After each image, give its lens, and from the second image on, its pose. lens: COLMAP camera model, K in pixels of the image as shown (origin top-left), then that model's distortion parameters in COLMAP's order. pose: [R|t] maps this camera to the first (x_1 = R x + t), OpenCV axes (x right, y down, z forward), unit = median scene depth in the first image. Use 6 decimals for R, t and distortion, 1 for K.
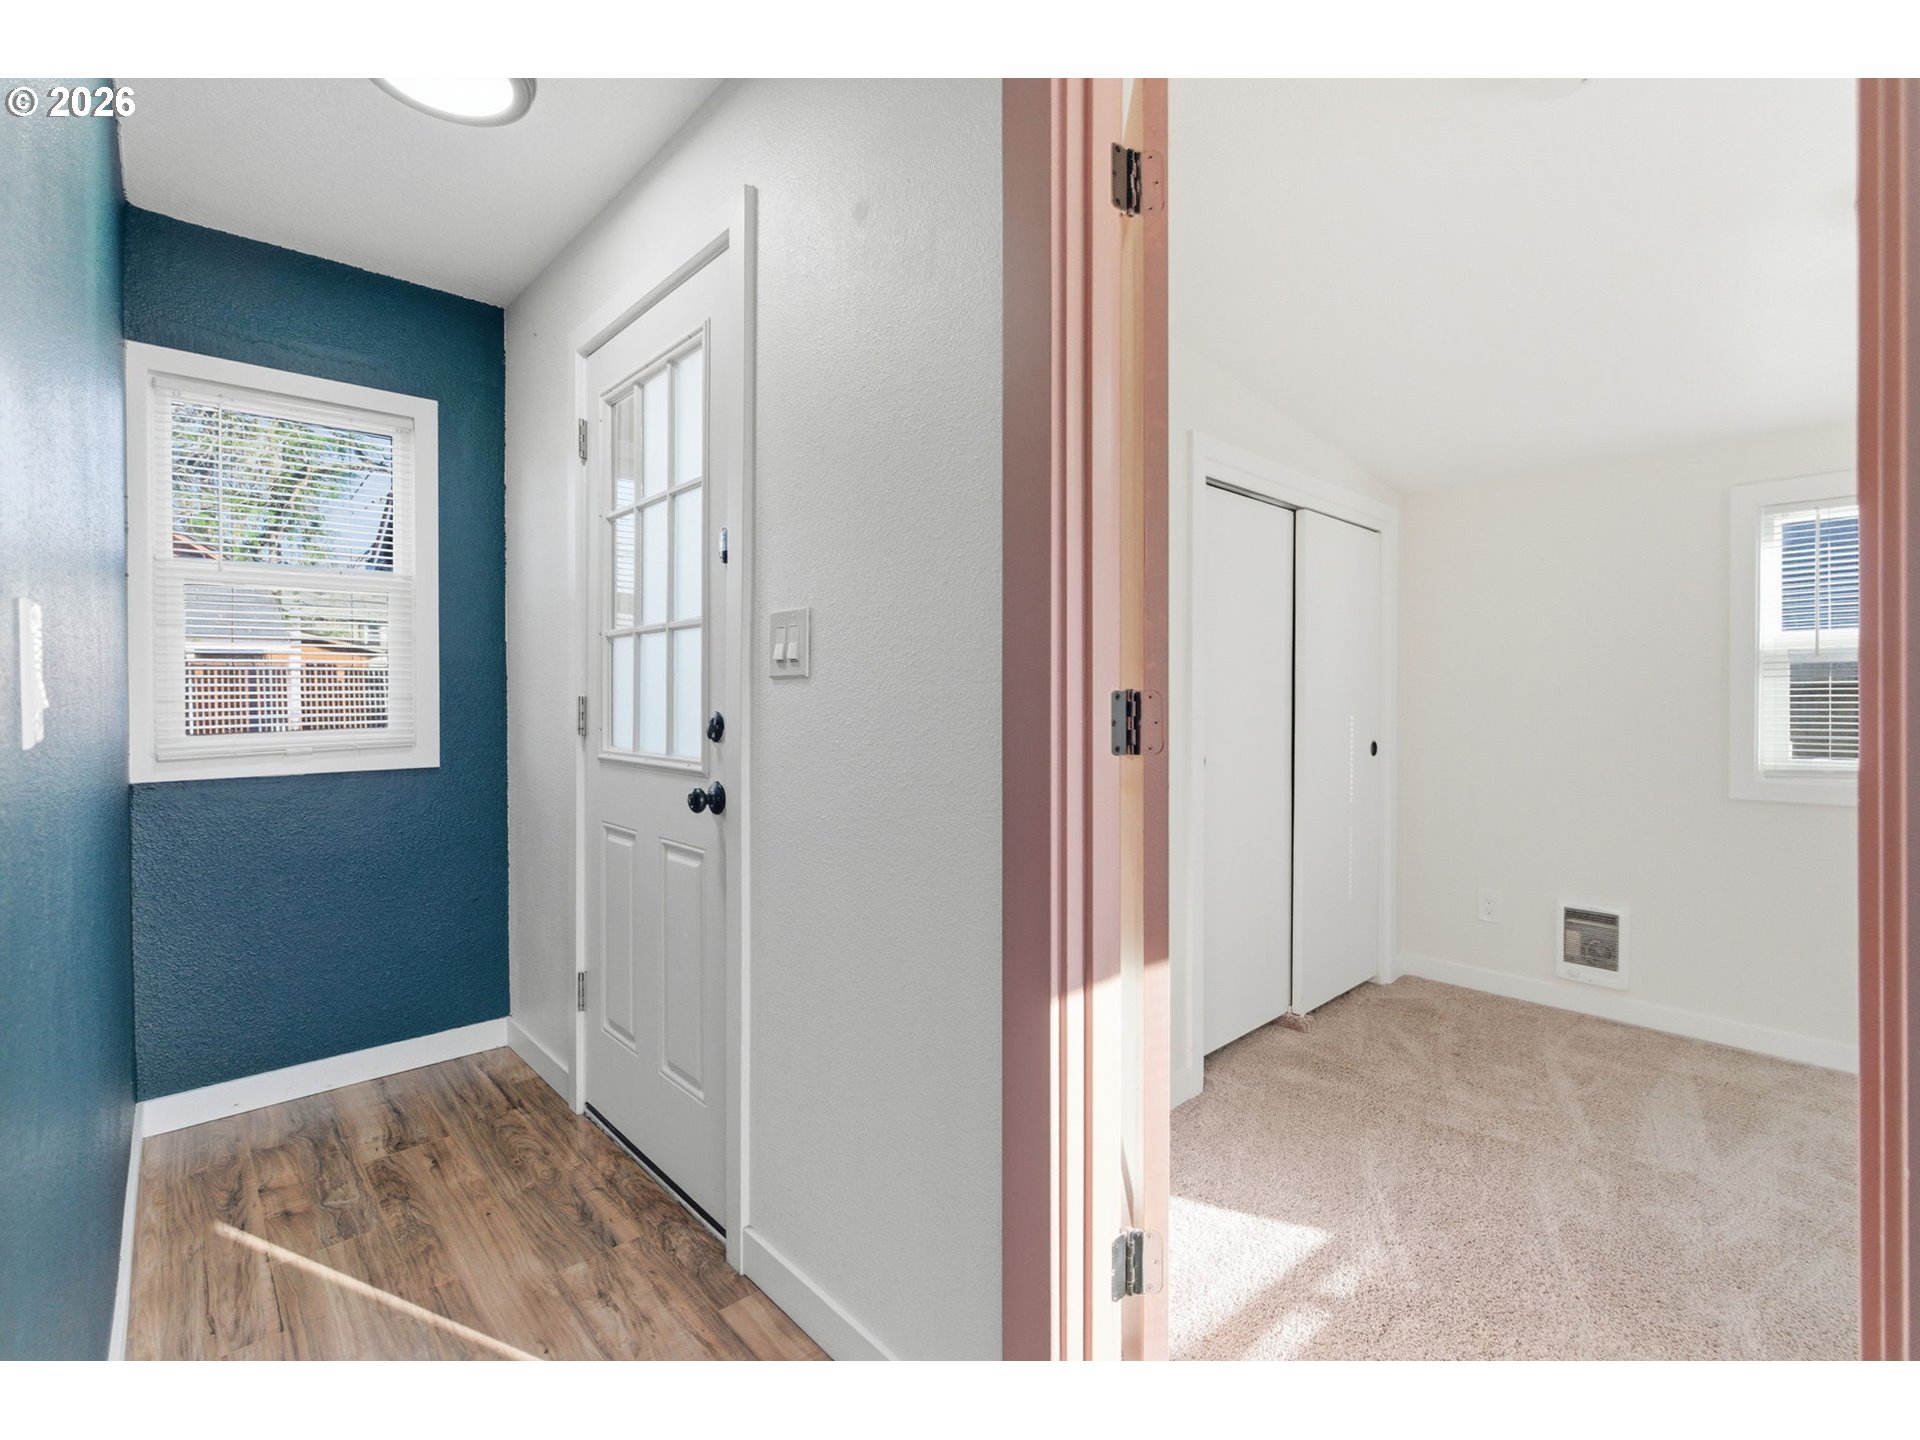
lens RADIAL K [[866.3, 0, 961.7], [0, 866.3, 701.9], [0, 0, 1]] dist [-0.004092, 0.000049]
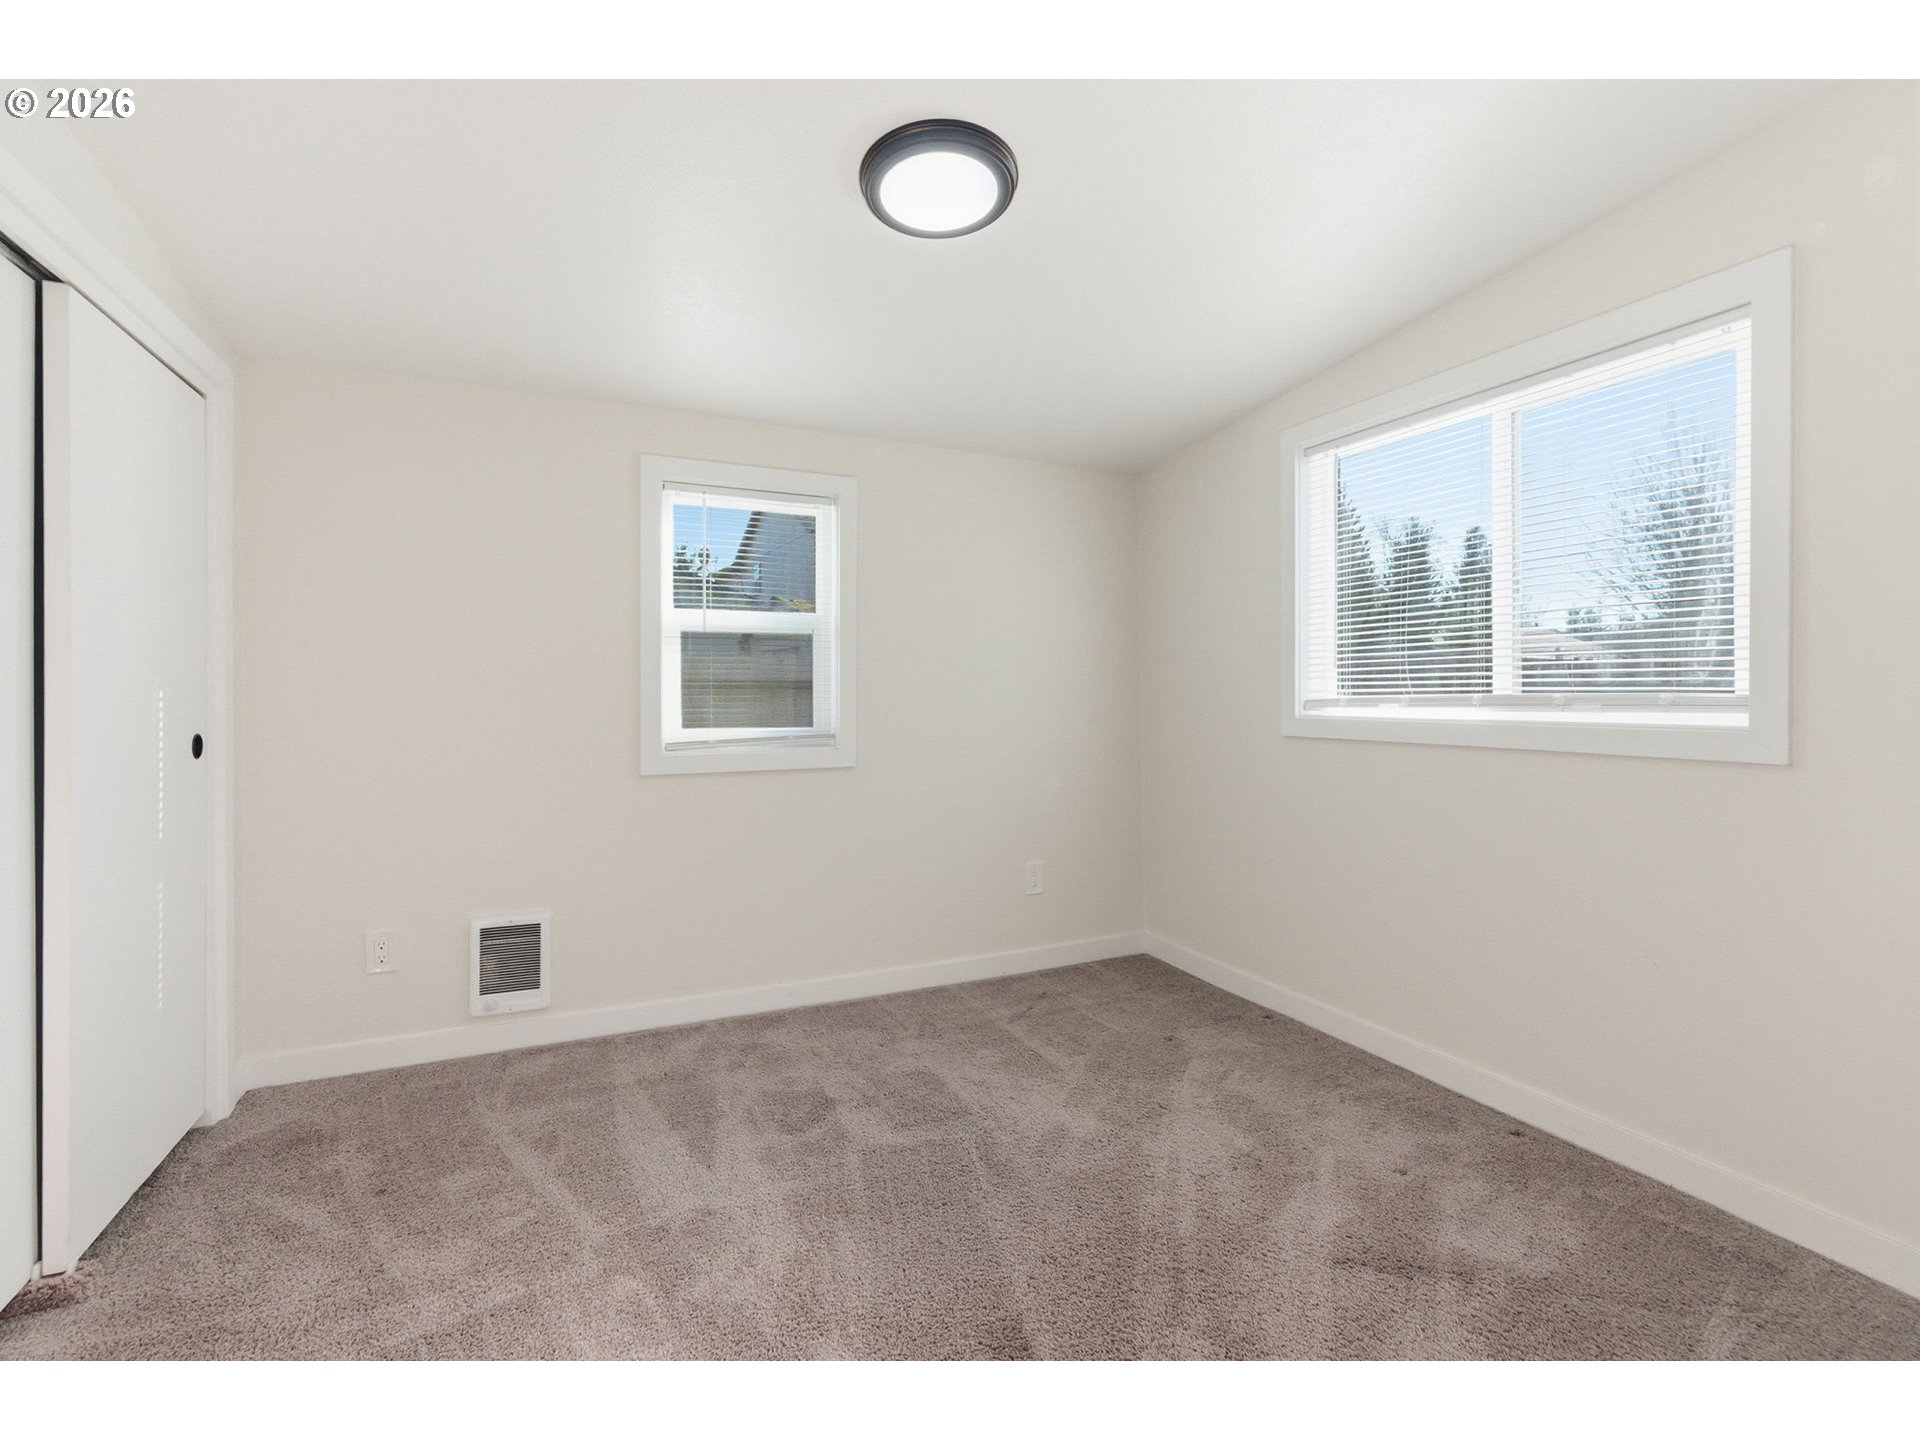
lens RADIAL K [[866.3, 0, 961.7], [0, 866.3, 701.9], [0, 0, 1]] dist [-0.004092, 0.000049]
pose [[0.308739, -0.005590, 0.951130, 0.076449], [0.004831, 0.999979, 0.004309, 0.027091], [-0.951134, 0.003264, 0.308760, 0.357849]]
